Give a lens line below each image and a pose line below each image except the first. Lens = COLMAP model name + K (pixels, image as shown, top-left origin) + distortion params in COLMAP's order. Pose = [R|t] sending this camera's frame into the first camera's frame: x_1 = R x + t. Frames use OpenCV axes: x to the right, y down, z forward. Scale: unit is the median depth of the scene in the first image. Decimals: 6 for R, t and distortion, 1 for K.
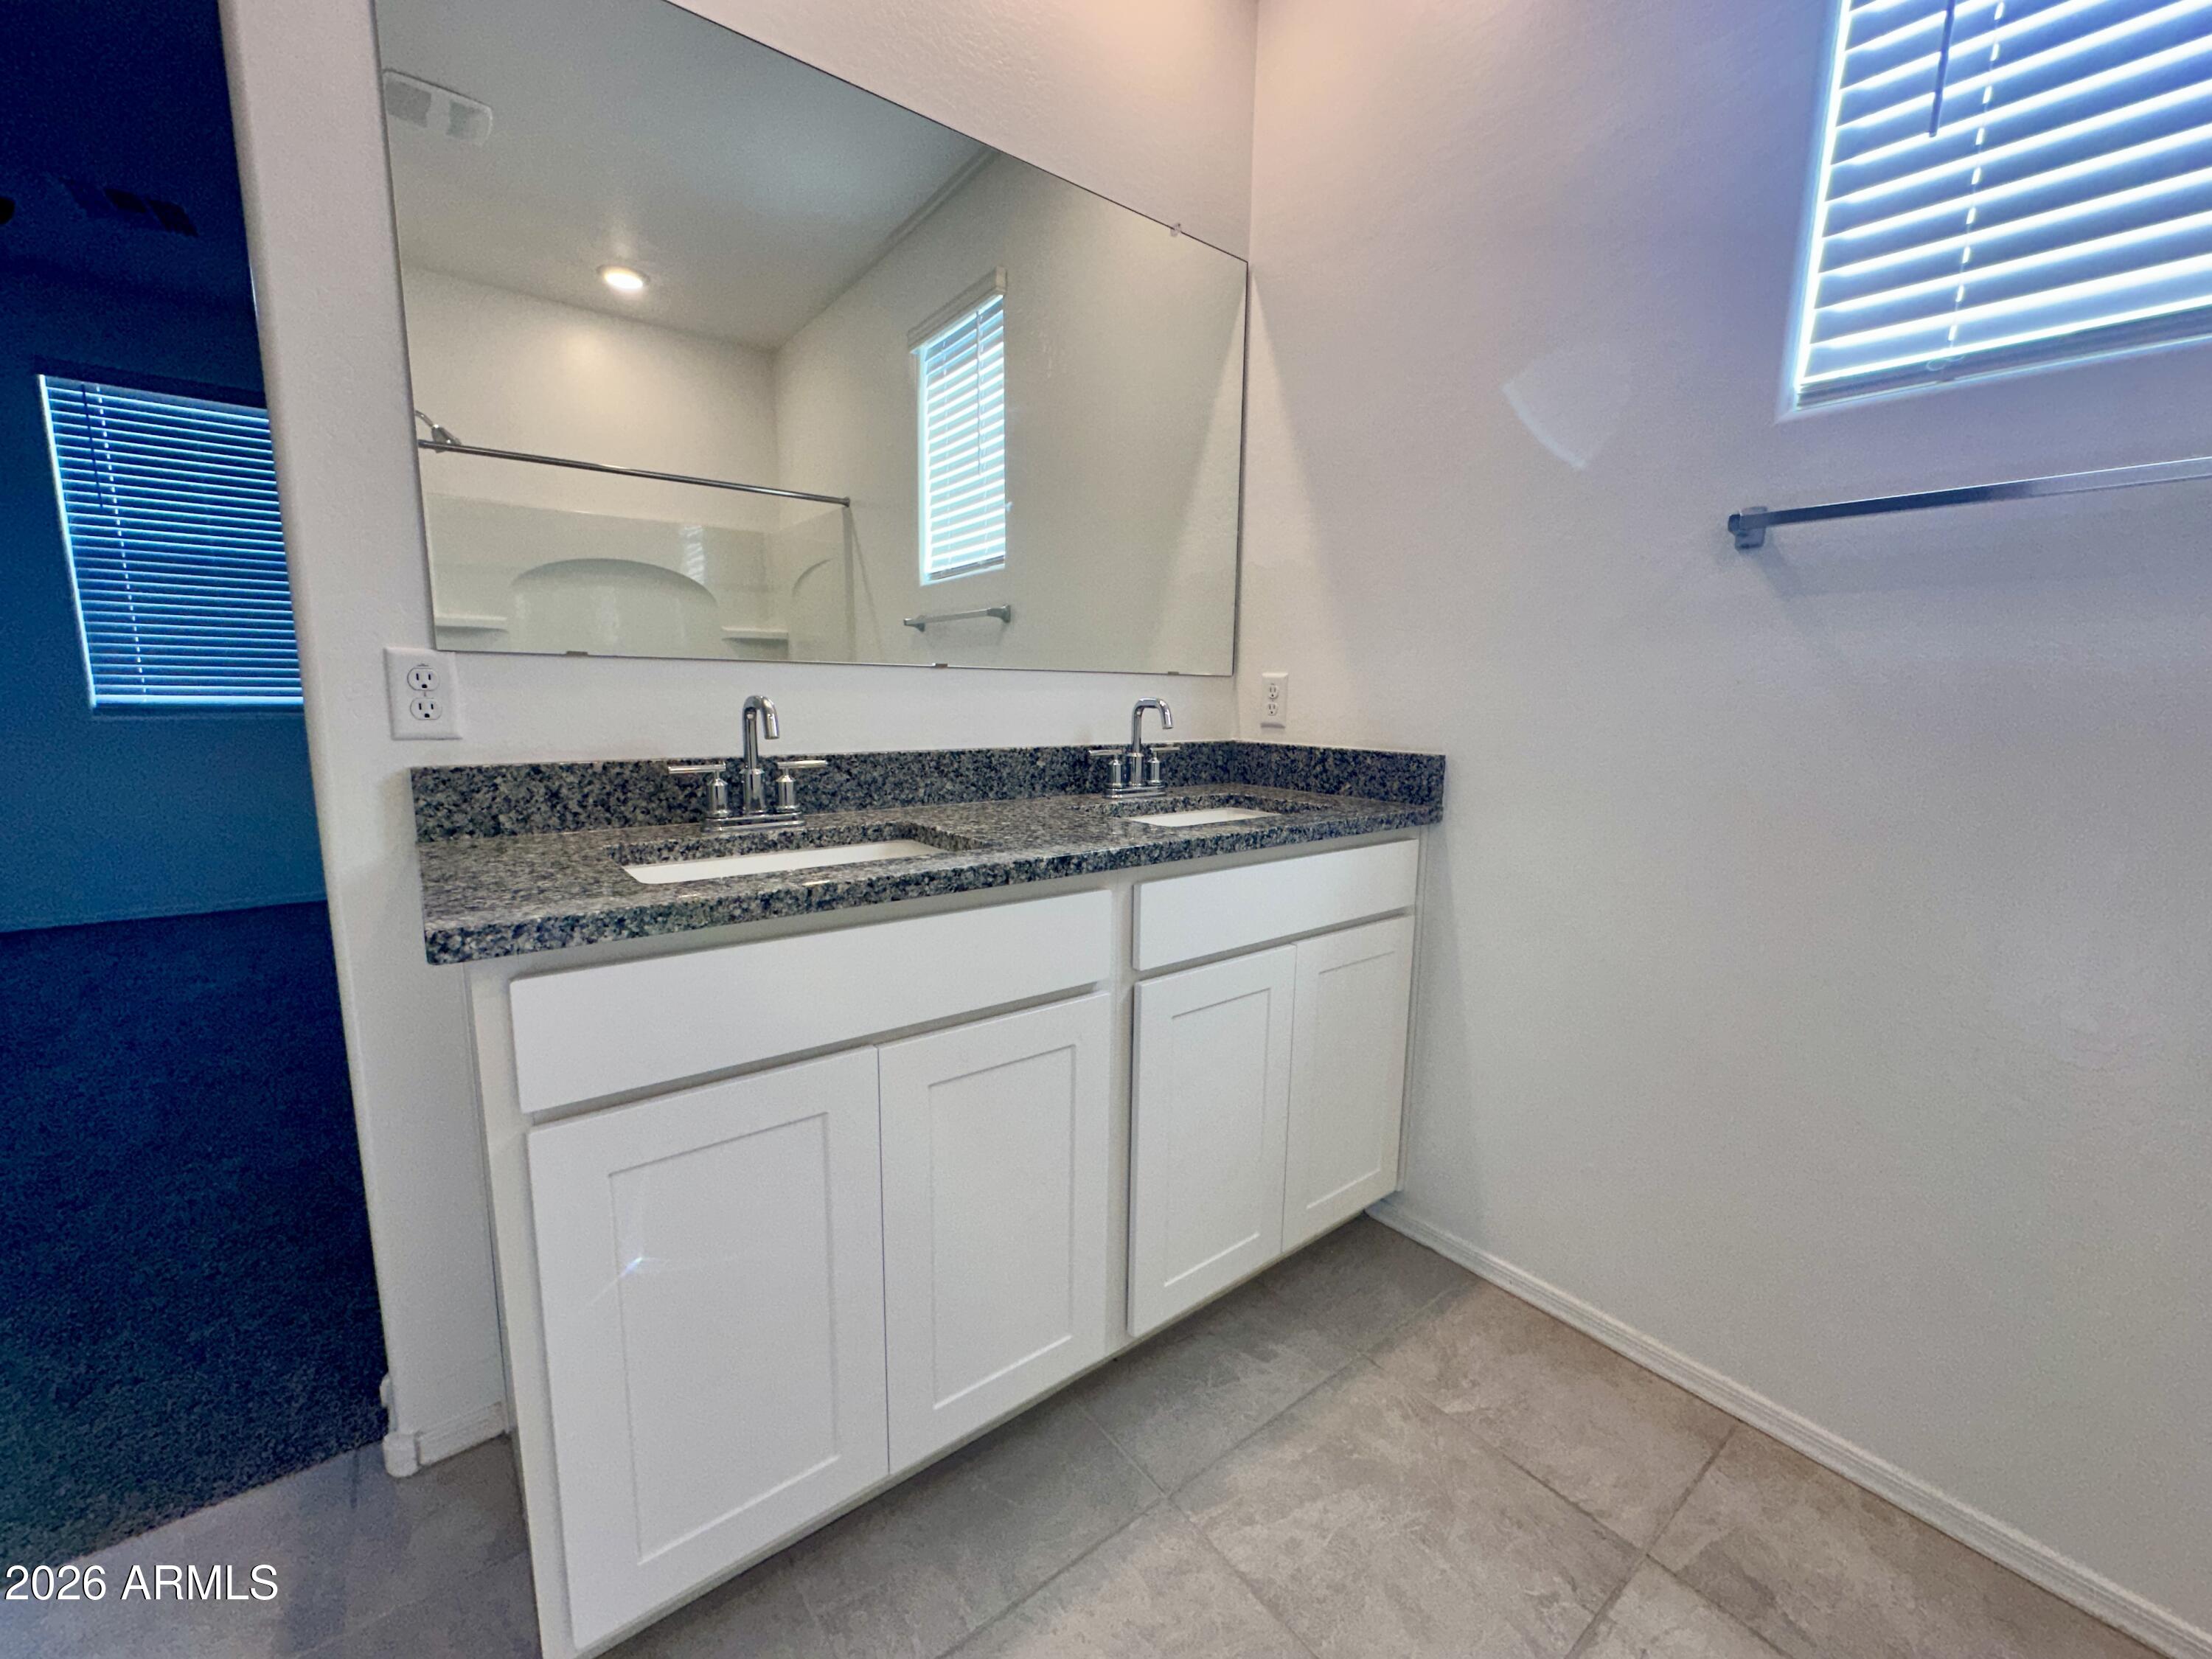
lens RADIAL K [[883.2, 0, 1109.3], [0, 883.2, 829.3], [0, 0, 1]] dist [-0.004566, 0.000746]
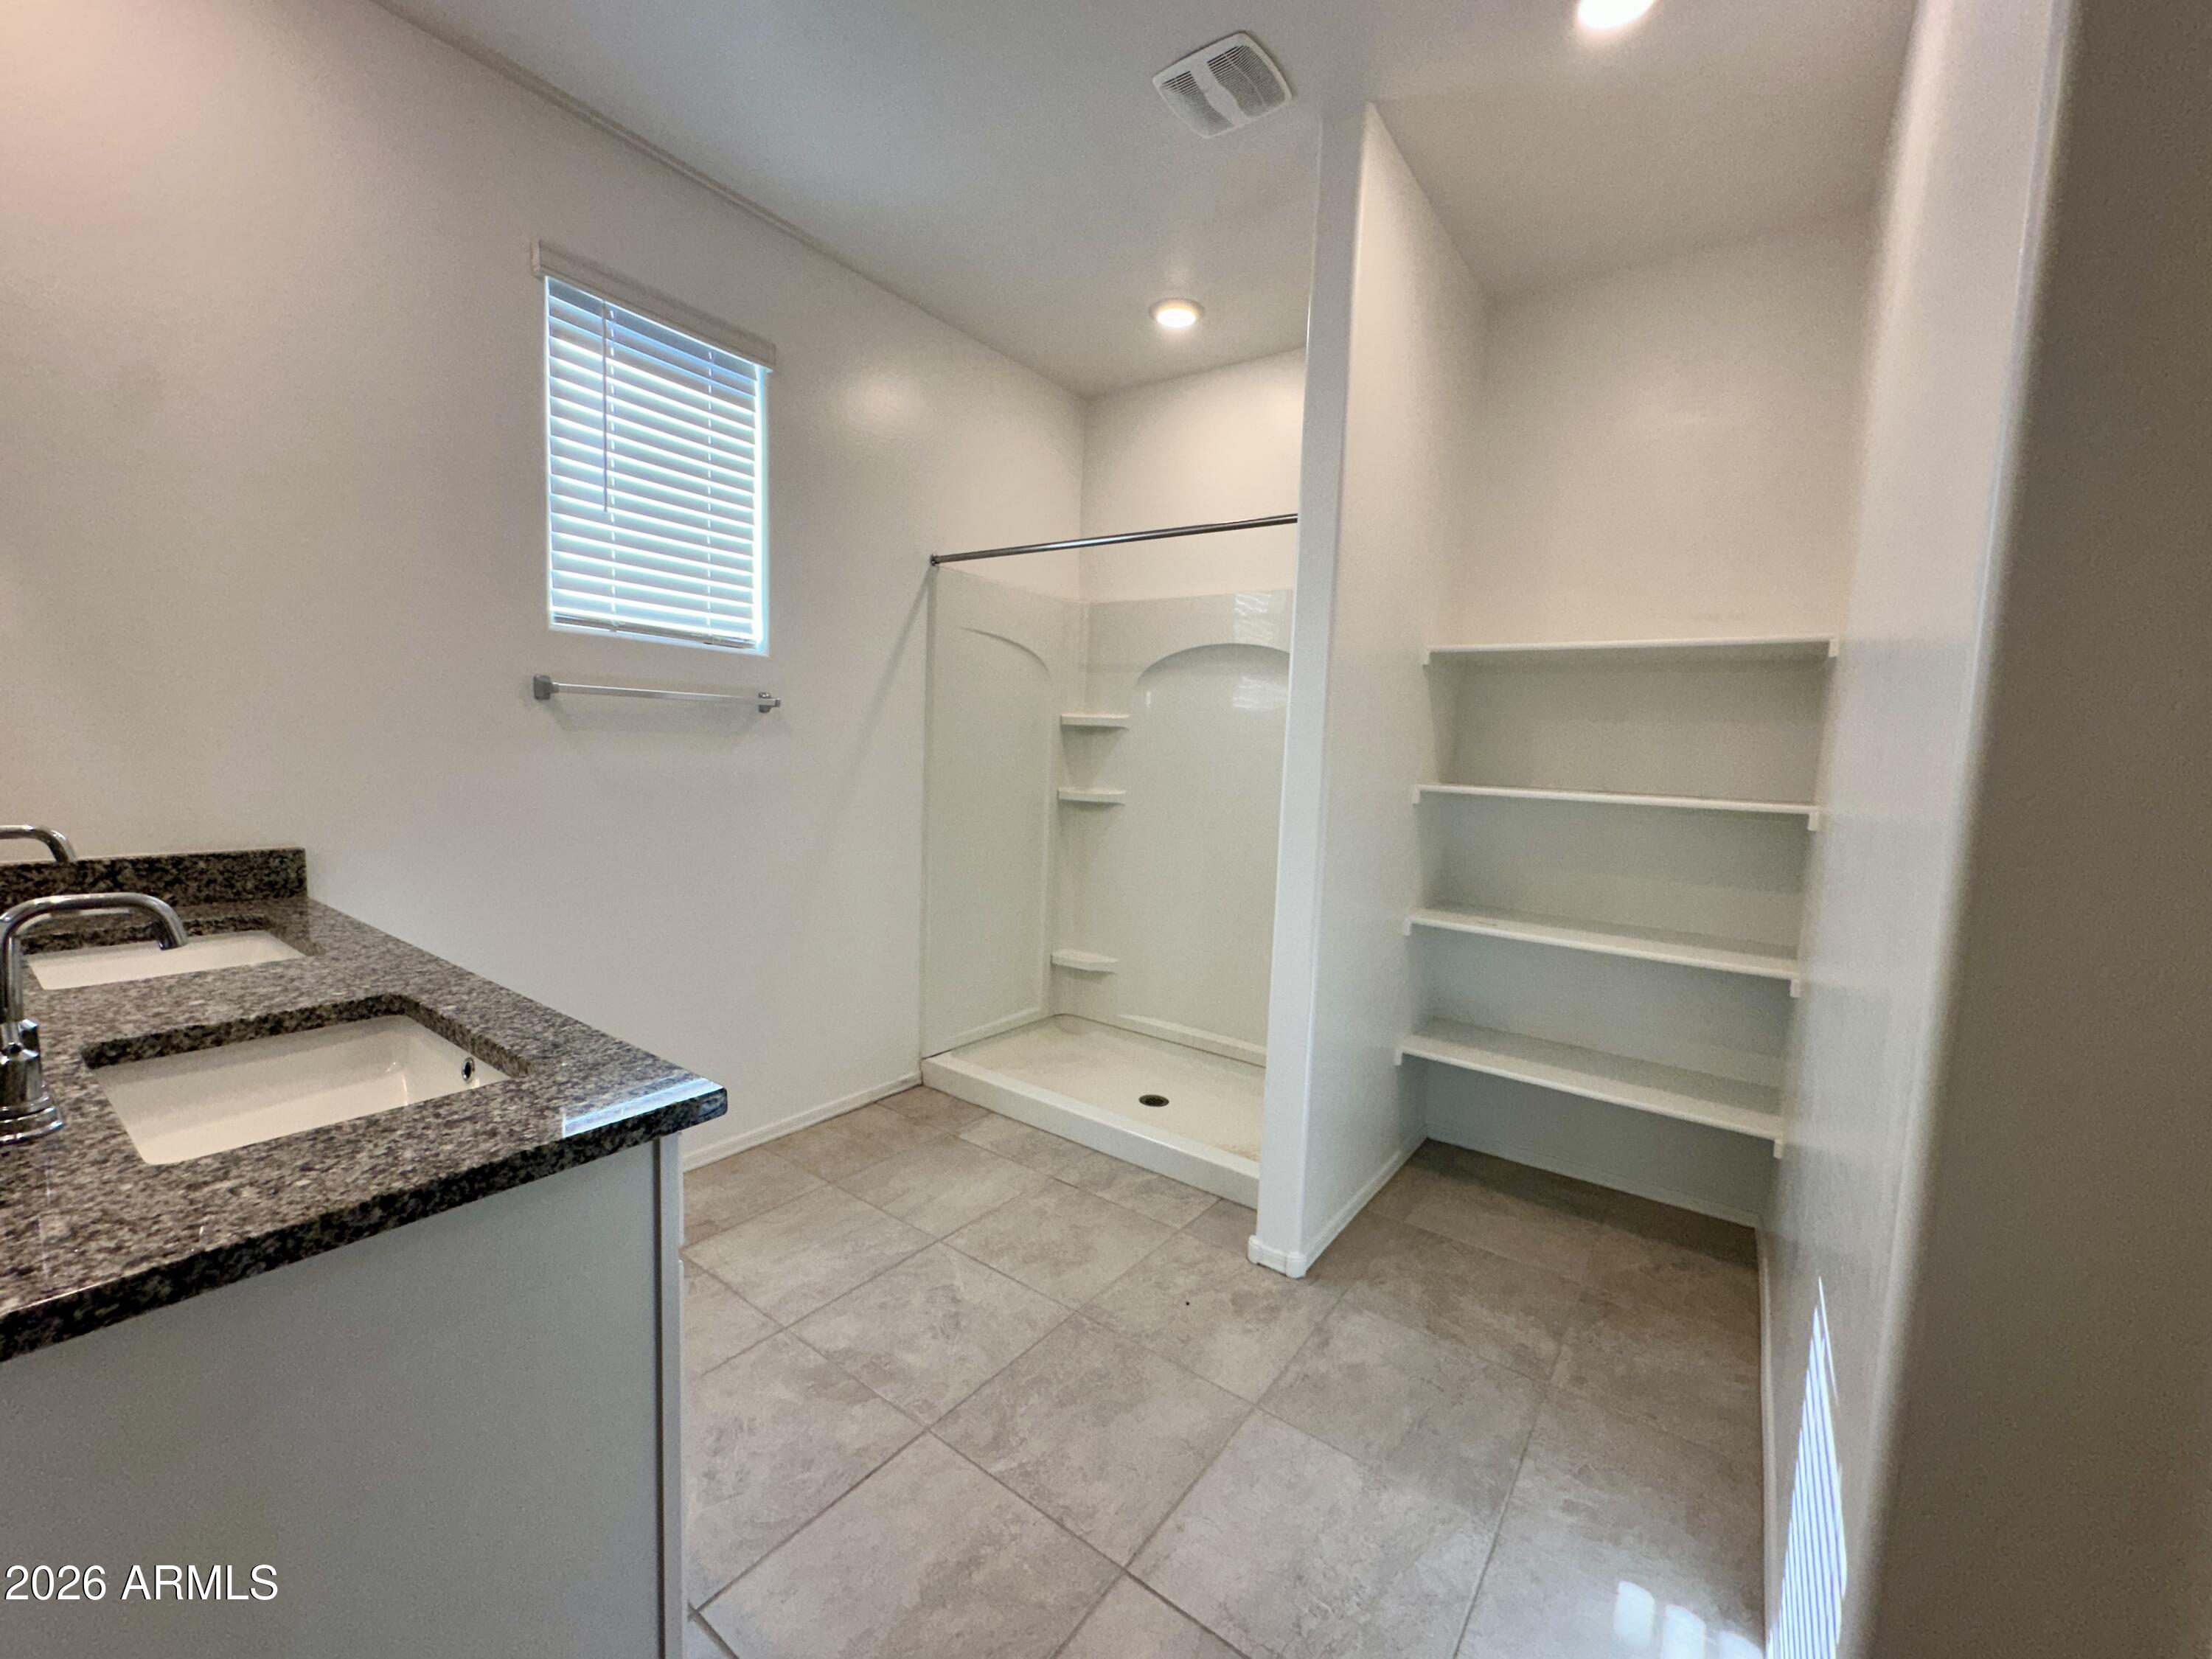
lens RADIAL K [[883.2, 0, 1109.3], [0, 883.2, 829.3], [0, 0, 1]] dist [-0.004566, 0.000746]
pose [[-0.274036, -0.115788, 0.954724, -1.180623], [0.106115, 0.983024, 0.149679, -0.209327], [-0.955847, 0.142328, -0.257097, 0.429158]]
